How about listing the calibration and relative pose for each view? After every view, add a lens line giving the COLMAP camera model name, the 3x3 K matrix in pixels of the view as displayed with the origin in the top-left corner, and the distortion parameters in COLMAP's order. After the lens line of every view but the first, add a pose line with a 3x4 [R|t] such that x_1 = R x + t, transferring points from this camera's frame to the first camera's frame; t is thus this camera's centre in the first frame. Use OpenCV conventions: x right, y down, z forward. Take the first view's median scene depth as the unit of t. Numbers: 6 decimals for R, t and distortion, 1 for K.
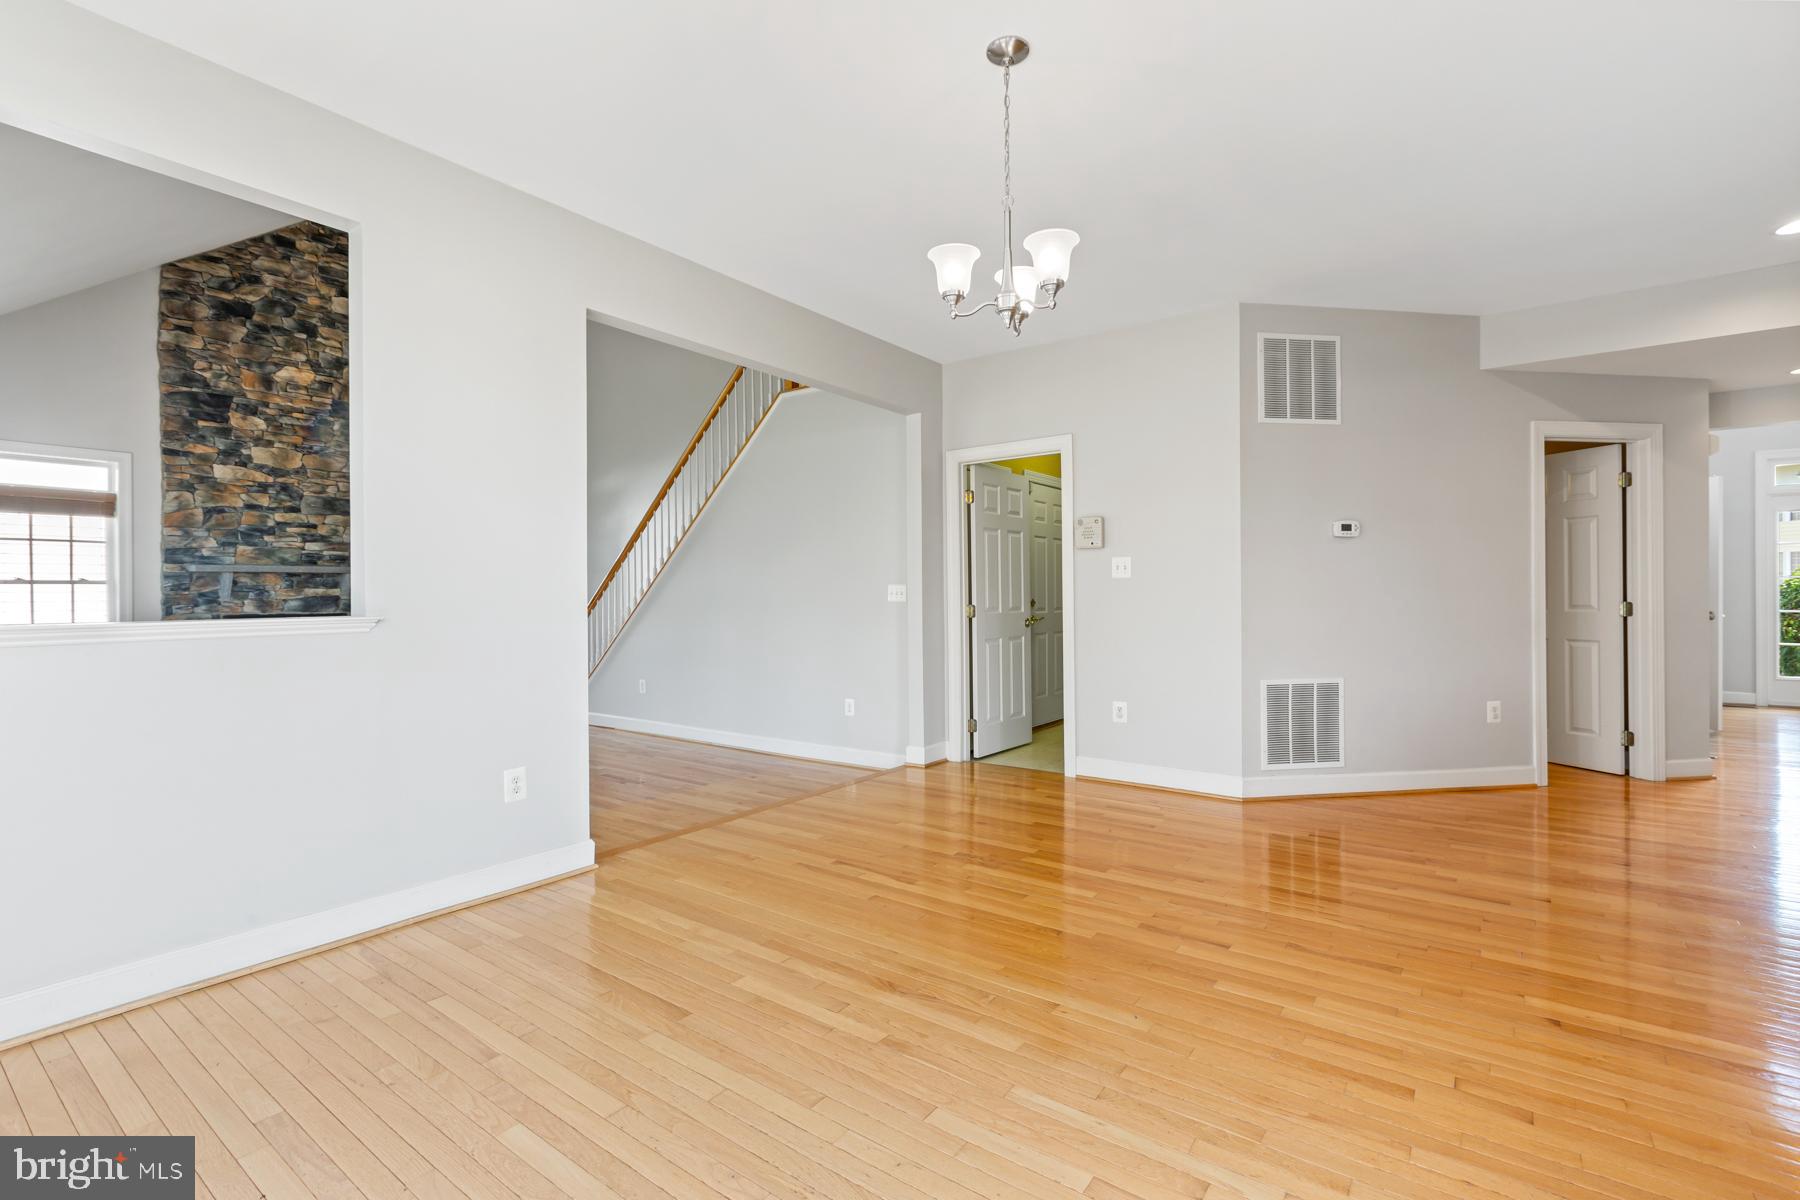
lens RADIAL K [[809.6, 0, 912.6], [0, 809.6, 594.6], [0, 0, 1]] dist [-0.002847, -0.000892]
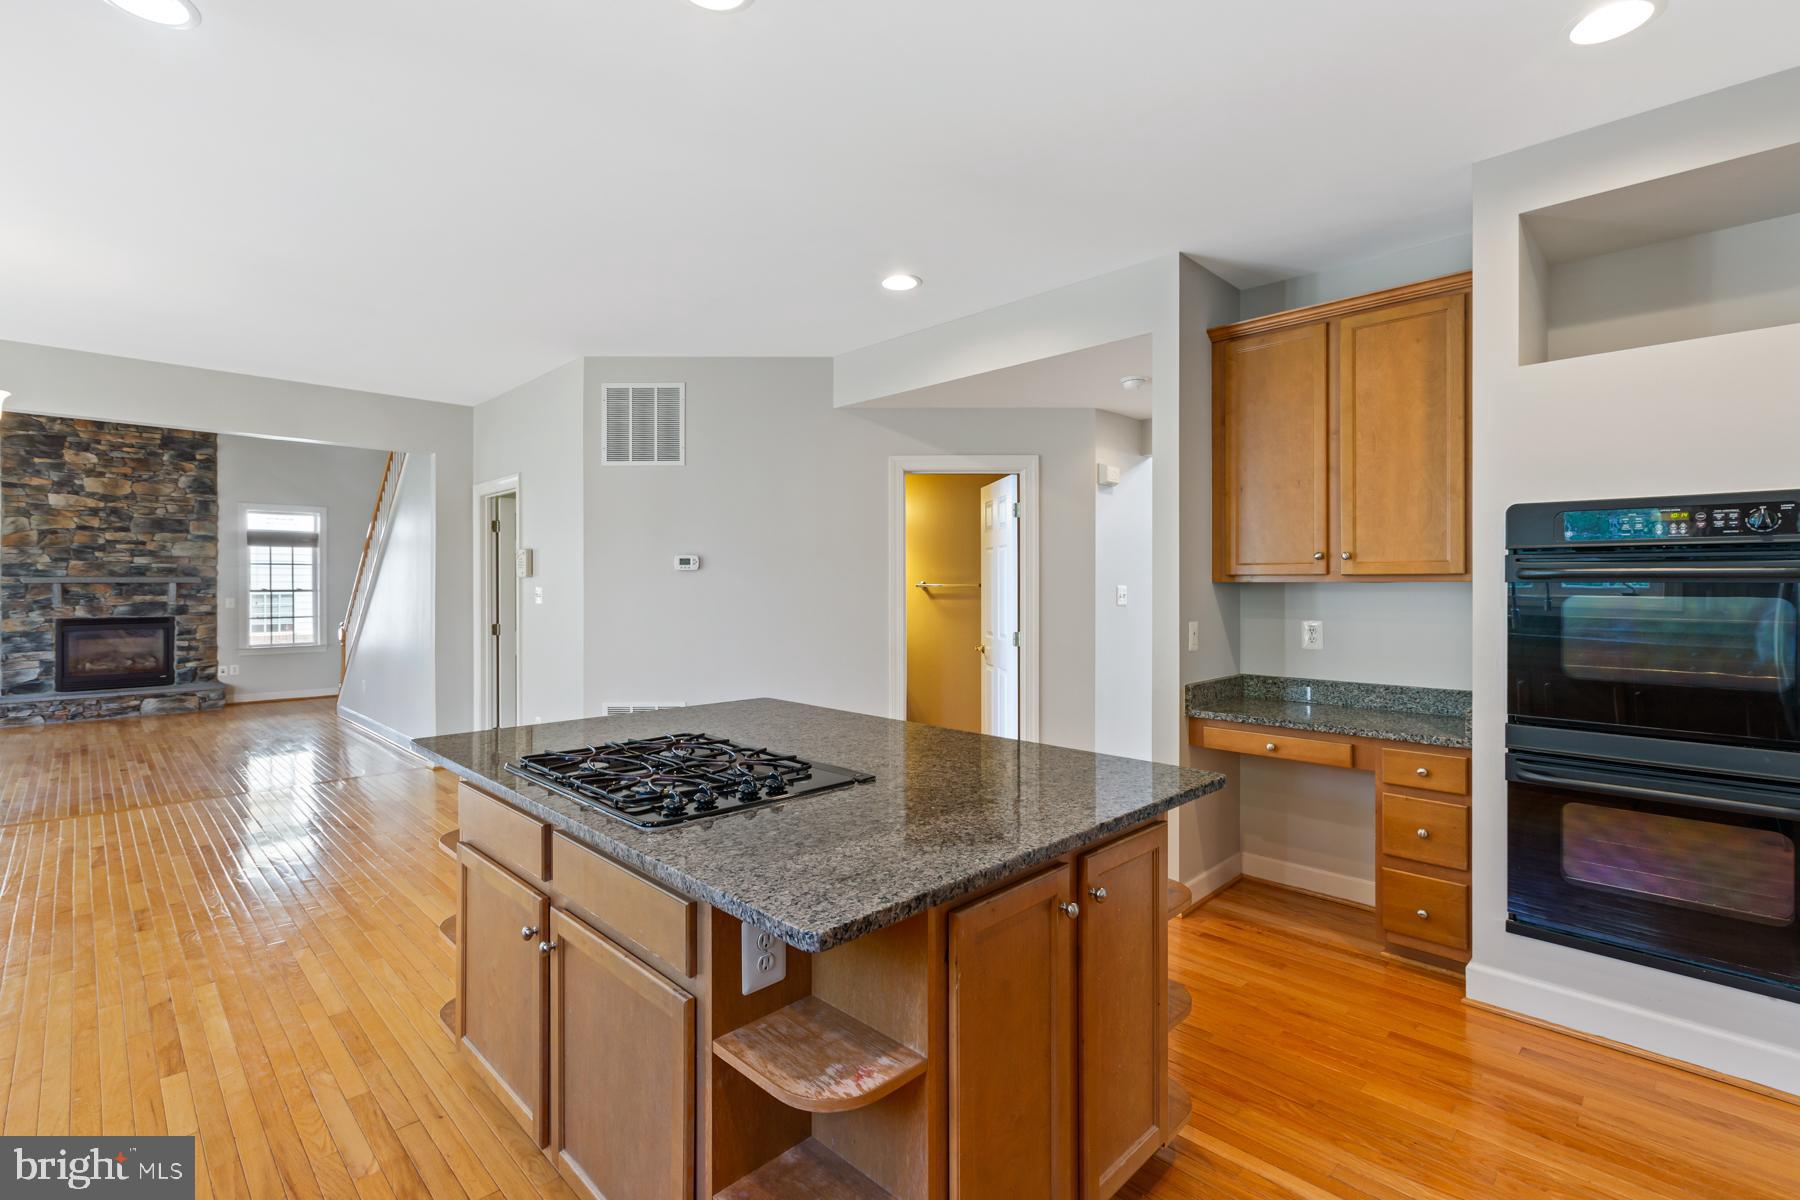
lens RADIAL K [[809.6, 0, 896.3], [0, 809.6, 585.4], [0, 0, 1]] dist [-0.002847, -0.000892]
pose [[0.989852, 0.004353, -0.142033, 0.558033], [-0.004105, 0.999989, 0.002041, -0.031601], [0.142041, -0.001437, 0.989860, -0.013308]]
